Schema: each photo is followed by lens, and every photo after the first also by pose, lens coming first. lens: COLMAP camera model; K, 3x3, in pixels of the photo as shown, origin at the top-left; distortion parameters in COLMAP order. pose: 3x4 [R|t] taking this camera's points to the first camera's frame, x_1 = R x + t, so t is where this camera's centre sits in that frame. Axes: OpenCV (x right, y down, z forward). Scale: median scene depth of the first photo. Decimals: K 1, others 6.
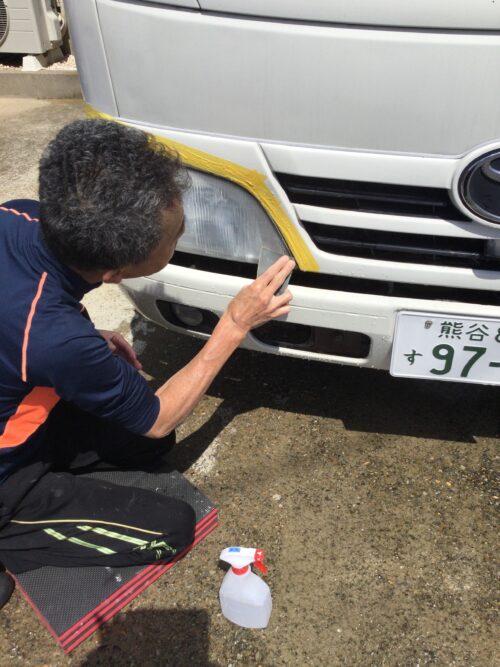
lens RADIAL K [[592.3, 0, 250.0], [0, 592.3, 333.5], [0, 0, 1]] dist [0.006051, 0.000801]
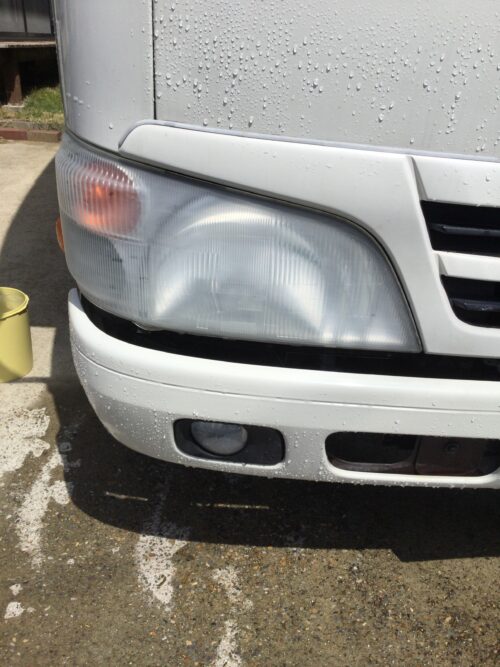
lens RADIAL K [[686.1, 0, 250.0], [0, 686.1, 333.5], [0, 0, 1]] dist [-0.000470, -0.009911]
pose [[0.958897, -0.075612, 0.273494, -0.279384], [0.113362, 0.985665, -0.124954, -0.049739], [-0.260126, 0.150822, 0.953723, 0.294570]]
